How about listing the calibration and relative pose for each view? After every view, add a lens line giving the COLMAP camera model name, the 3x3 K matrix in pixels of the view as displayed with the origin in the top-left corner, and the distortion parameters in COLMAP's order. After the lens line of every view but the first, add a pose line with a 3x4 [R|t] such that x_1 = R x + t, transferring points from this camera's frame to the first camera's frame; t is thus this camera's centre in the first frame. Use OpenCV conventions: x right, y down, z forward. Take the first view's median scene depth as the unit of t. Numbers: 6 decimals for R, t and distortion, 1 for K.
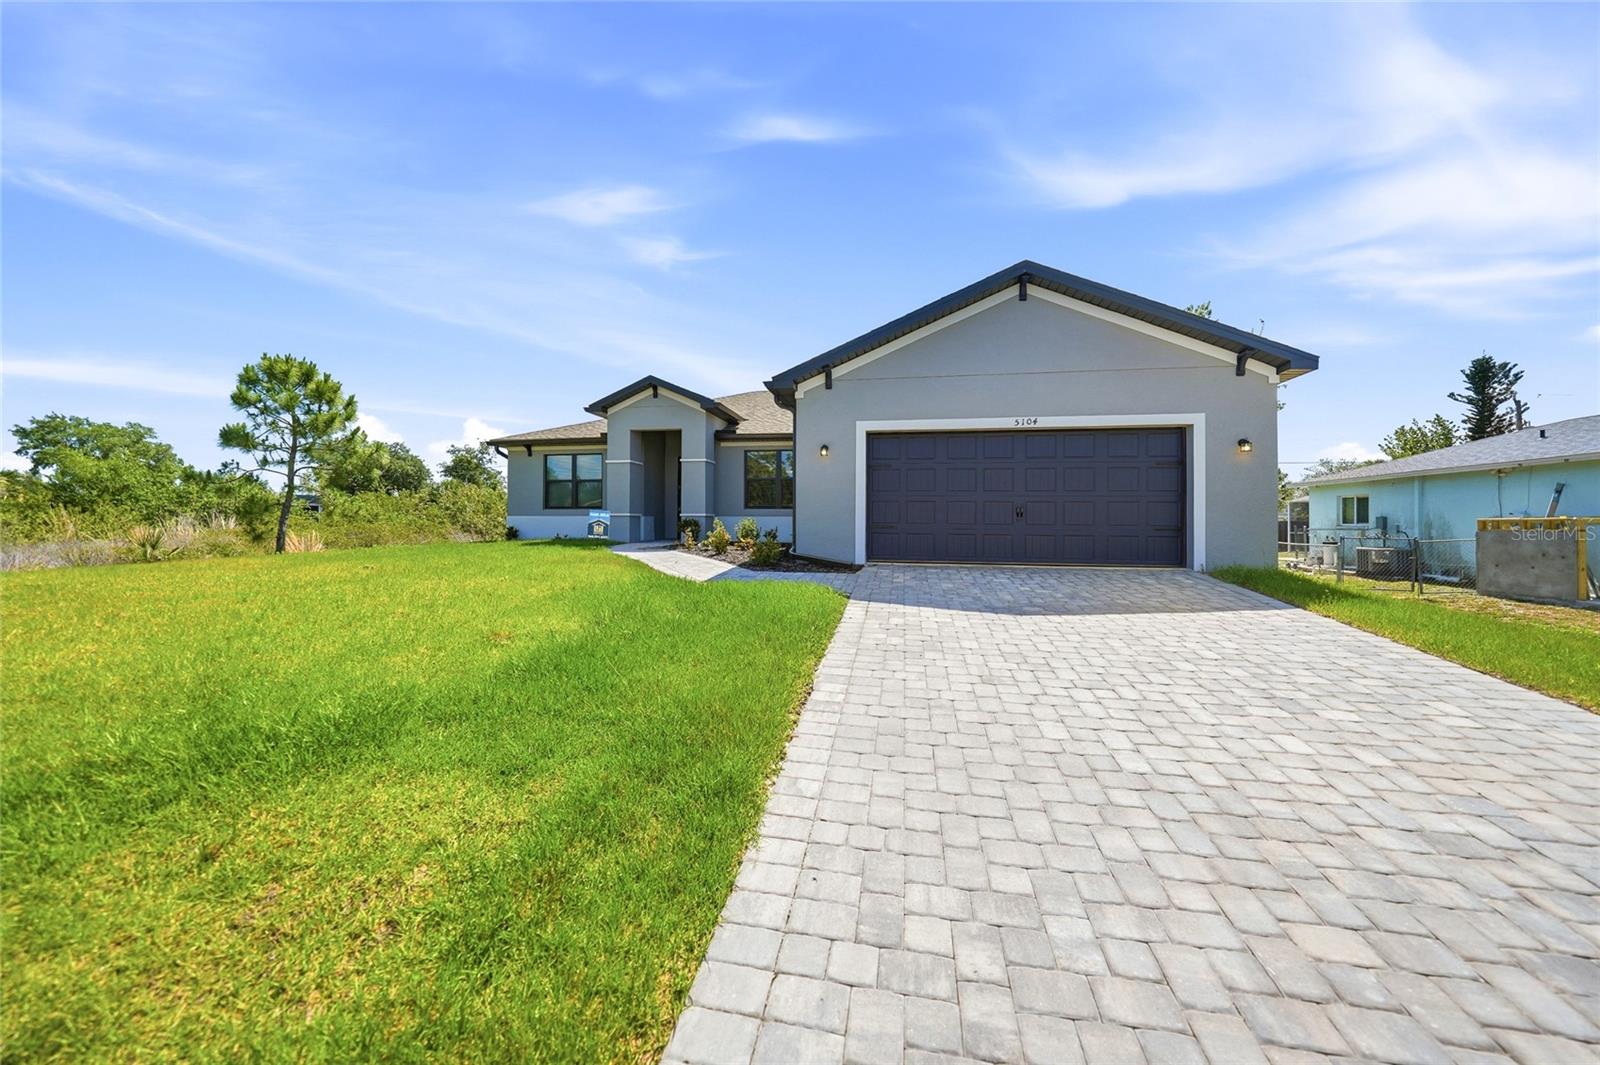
lens RADIAL K [[567.6, 0, 803.8], [0, 567.6, 527.4], [0, 0, 1]] dist [-0.021584, 0.004219]
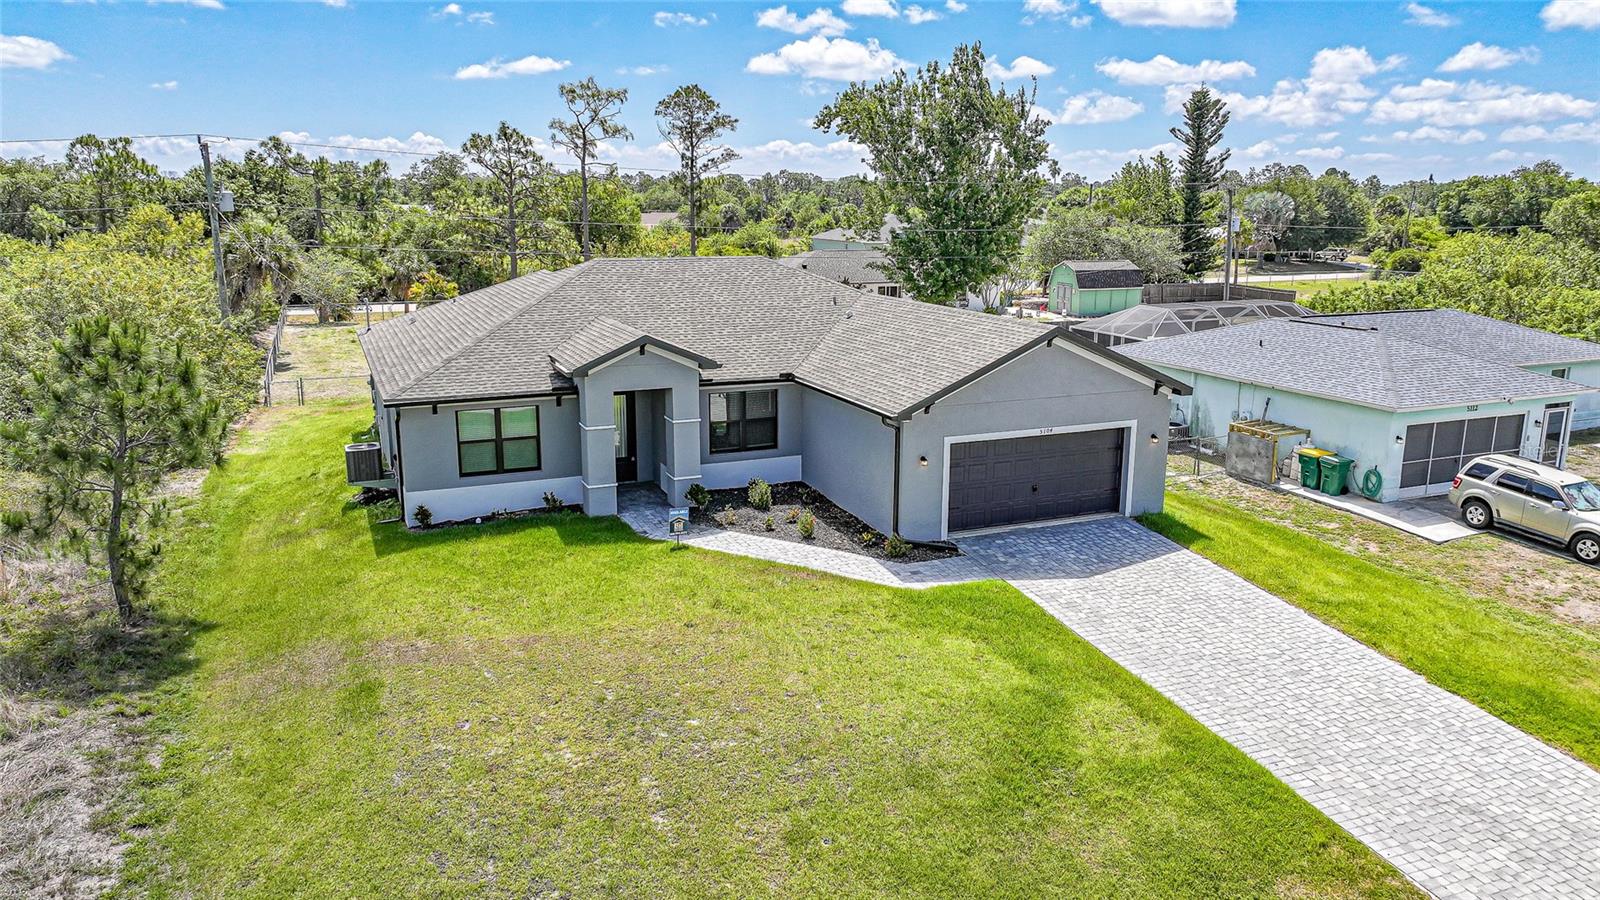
lens RADIAL K [[1120.8, 0, 807.1], [0, 1120.8, 453.0], [0, 0, 1]] dist [0.001040, 0.016085]
pose [[0.830733, -0.127616, 0.541845, -1.594458], [0.004069, 0.974734, 0.223332, -0.735110], [-0.556656, -0.183325, 0.810263, -0.946185]]
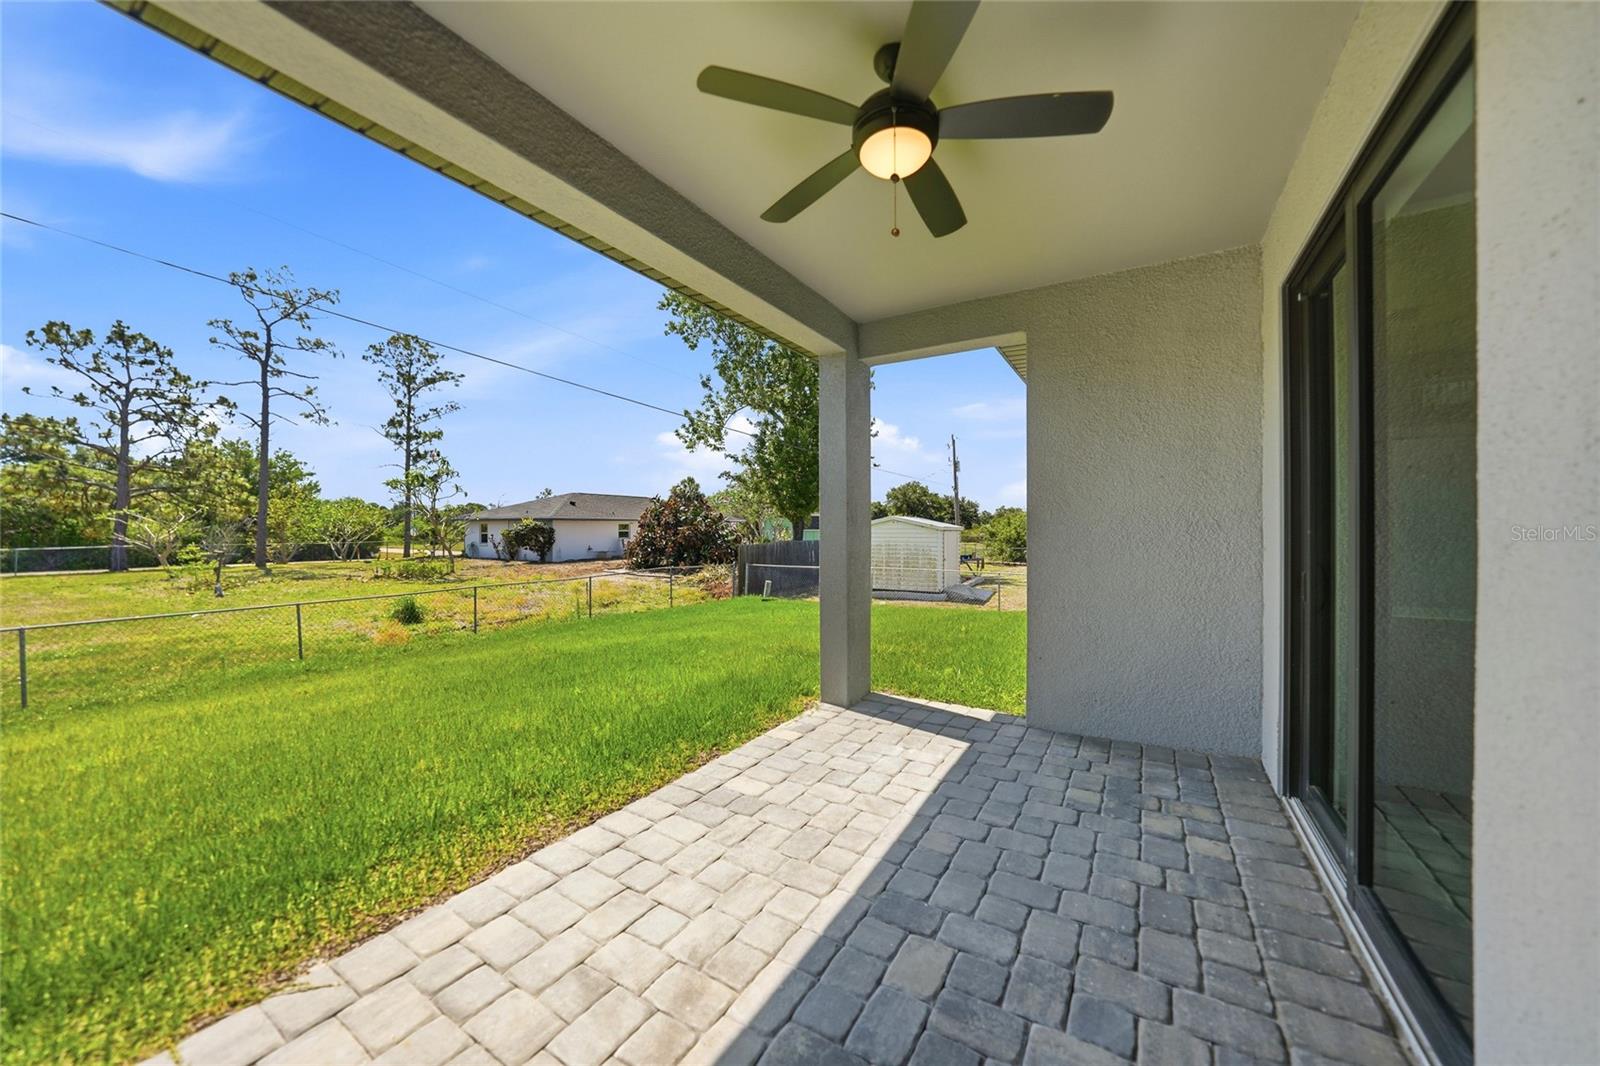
lens RADIAL K [[567.6, 0, 807.0], [0, 567.6, 530.5], [0, 0, 1]] dist [-0.021584, 0.004219]
pose [[0.353562, -0.007534, 0.935381, -0.185140], [0.012912, 0.999912, 0.003173, -0.065451], [-0.935322, 0.010956, 0.353628, 2.834140]]
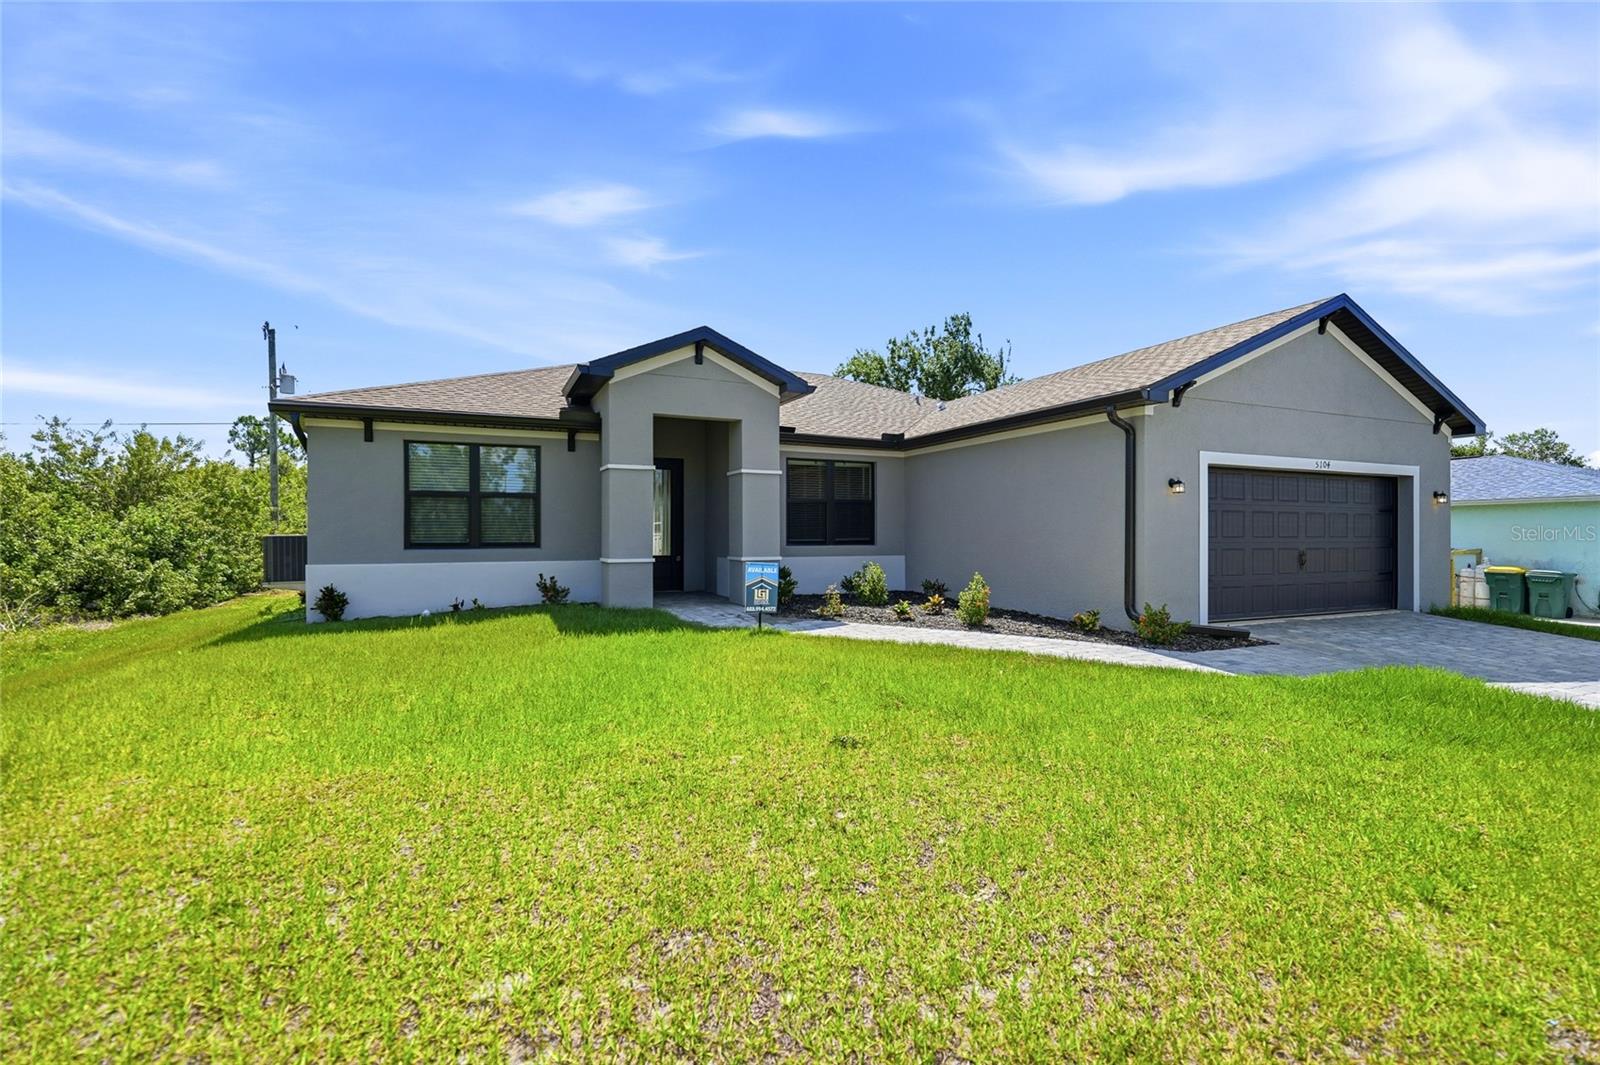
lens RADIAL K [[730.3, 0, 802.8], [0, 730.3, 538.6], [0, 0, 1]] dist [-0.003297, 0.000381]
pose [[0.817819, -0.010111, 0.575387, -0.959763], [0.009986, 0.999944, 0.003378, -0.071866], [-0.575389, 0.002983, 0.817874, 0.480511]]
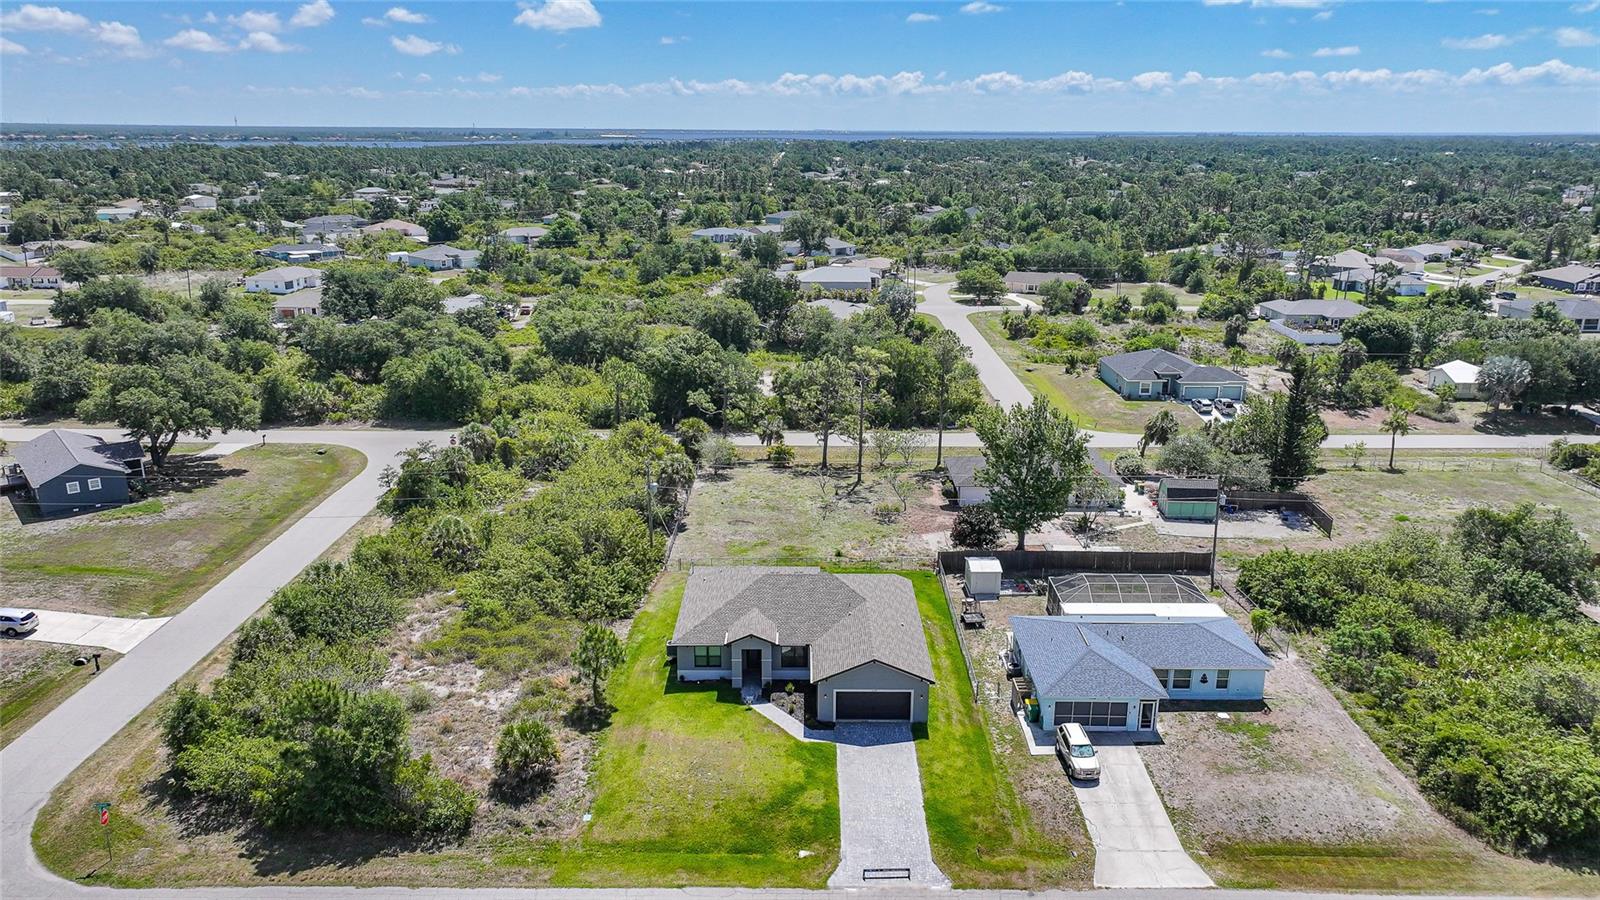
lens RADIAL K [[1120.8, 0, 801.0], [0, 1120.8, 448.3], [0, 0, 1]] dist [0.001040, 0.016085]
pose [[0.984606, -0.052843, 0.166612, -1.341157], [0.005922, 0.962745, 0.270345, -3.911000], [-0.174691, -0.265196, 0.948237, -5.912077]]
